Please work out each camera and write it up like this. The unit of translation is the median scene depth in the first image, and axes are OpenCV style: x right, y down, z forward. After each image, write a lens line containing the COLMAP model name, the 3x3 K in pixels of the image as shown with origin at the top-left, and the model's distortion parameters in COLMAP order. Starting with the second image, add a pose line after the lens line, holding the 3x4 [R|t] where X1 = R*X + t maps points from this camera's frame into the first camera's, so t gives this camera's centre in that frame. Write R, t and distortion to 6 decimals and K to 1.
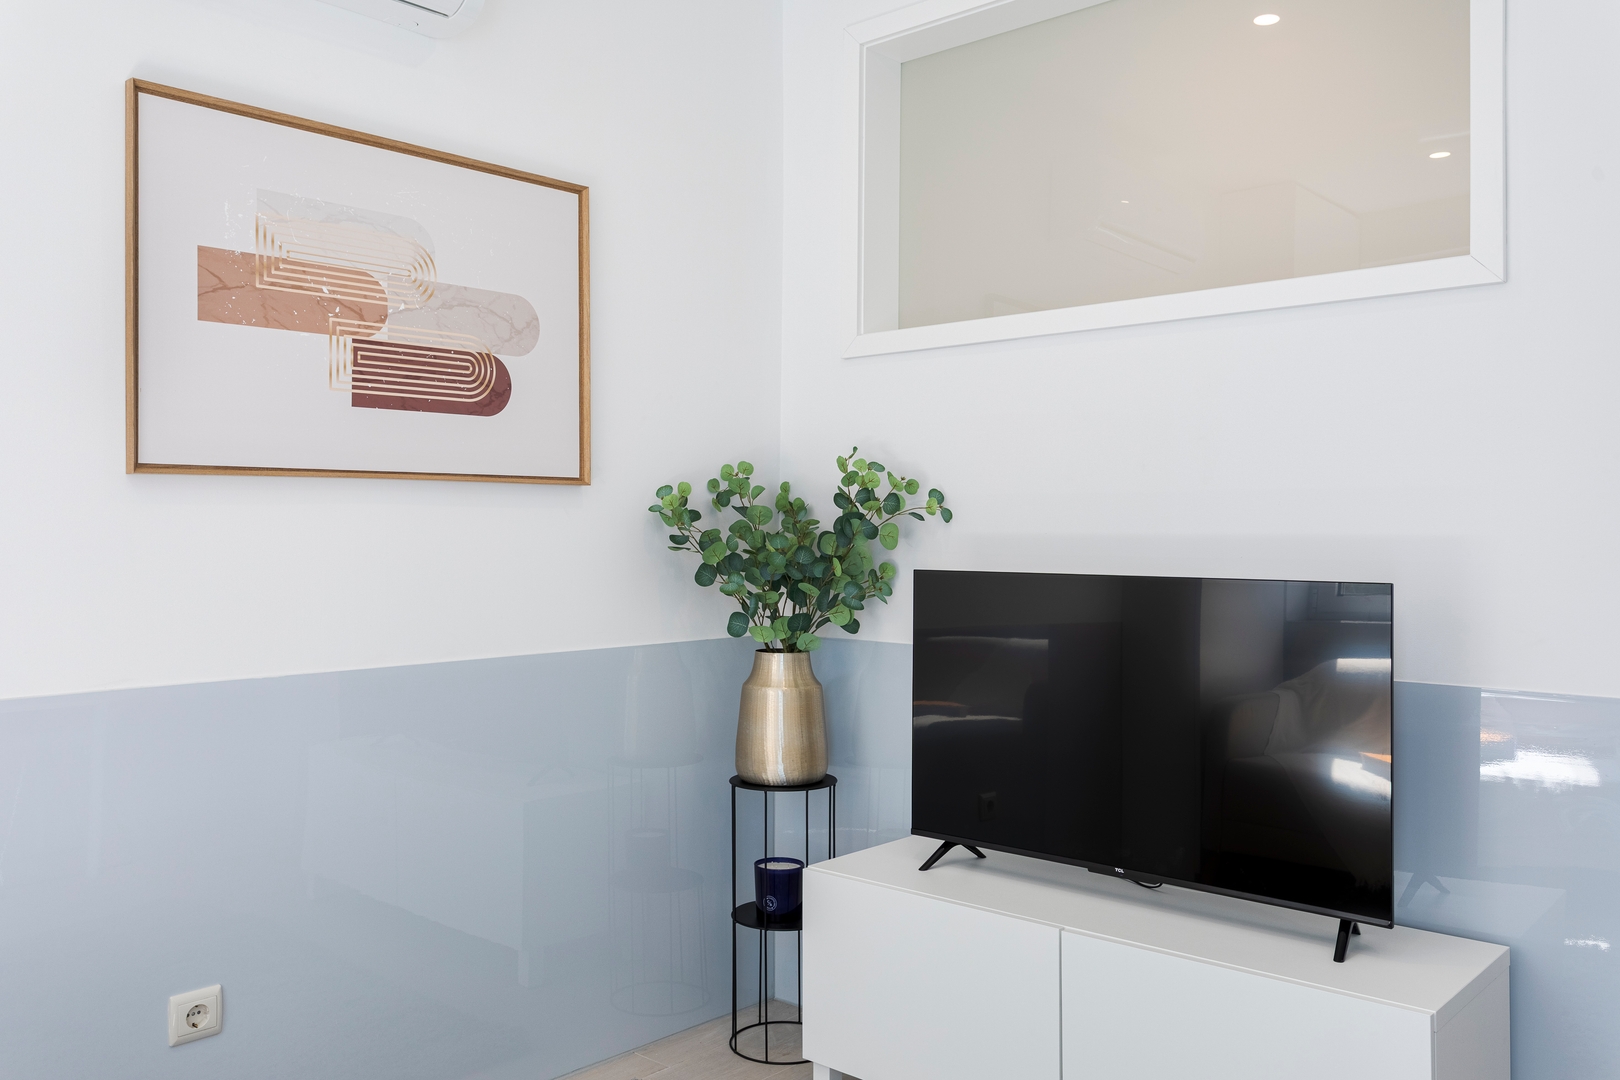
lens RADIAL K [[1367.2, 0, 780.3], [0, 1367.2, 504.0], [0, 0, 1]] dist [0.032557, -0.002629]
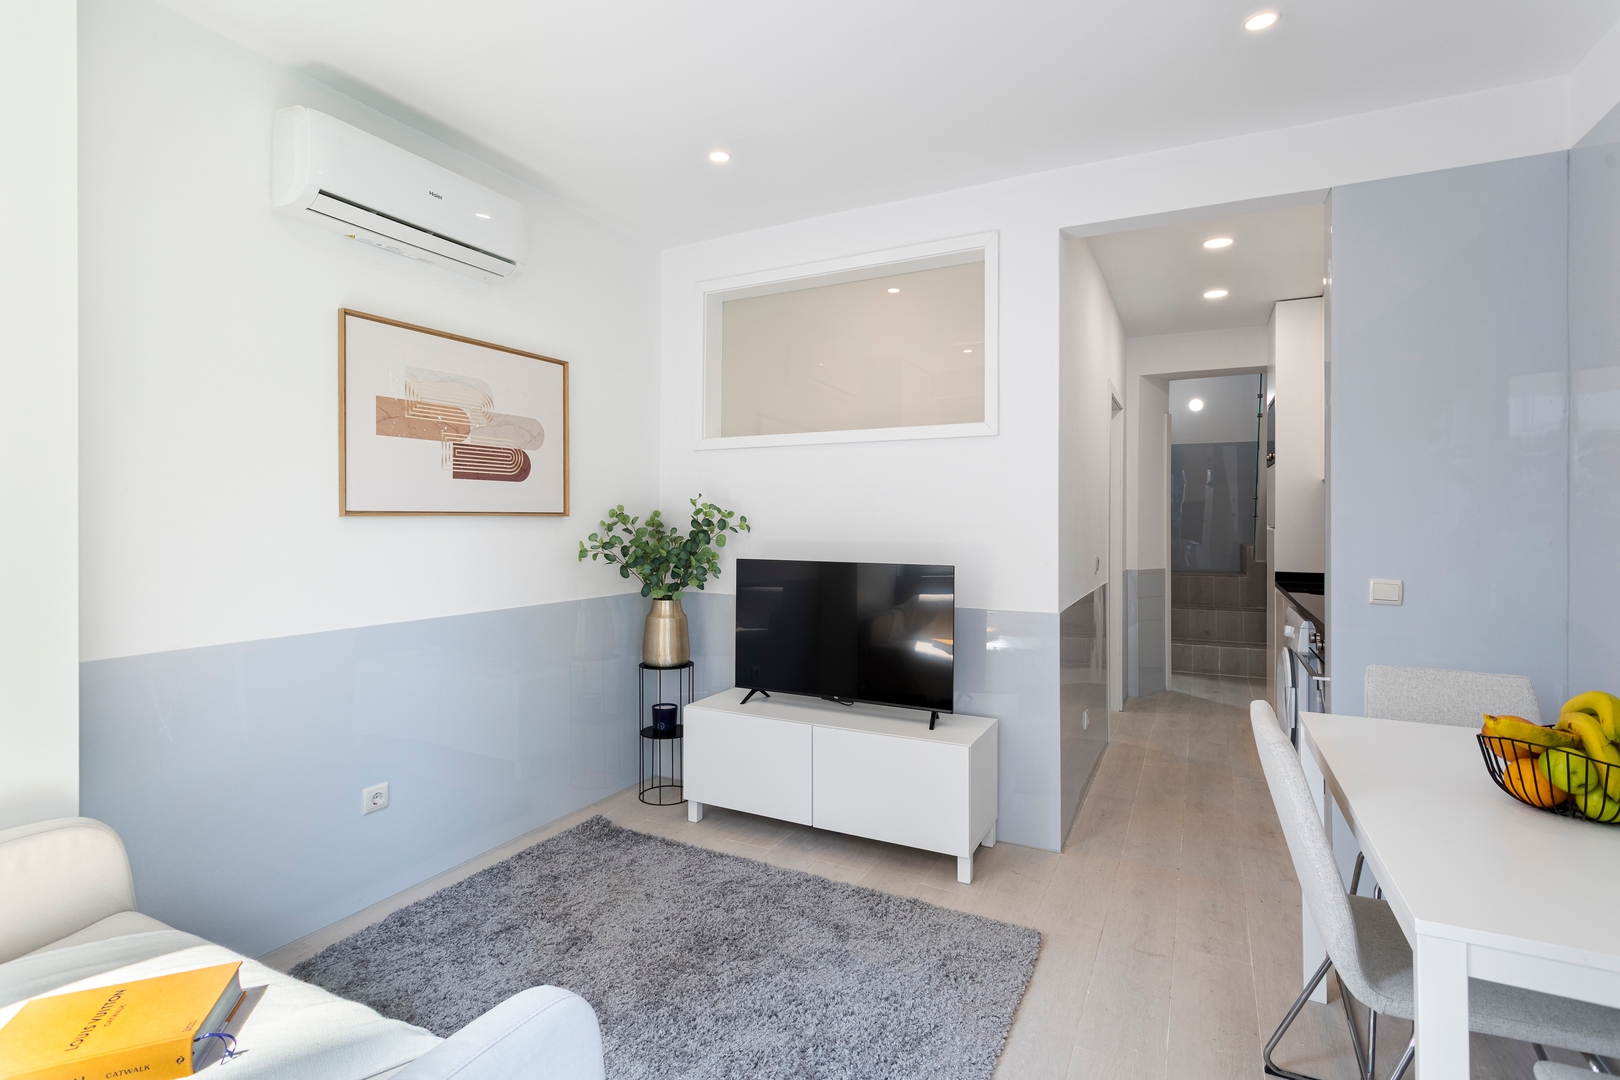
lens RADIAL K [[769.3, 0, 808.4], [0, 769.3, 513.9], [0, 0, 1]] dist [0.002060, 0.000468]
pose [[0.968675, 0.003094, 0.248312, -0.087280], [-0.004986, 0.999963, 0.006993, -0.028191], [-0.248281, -0.008012, 0.968655, -0.145923]]
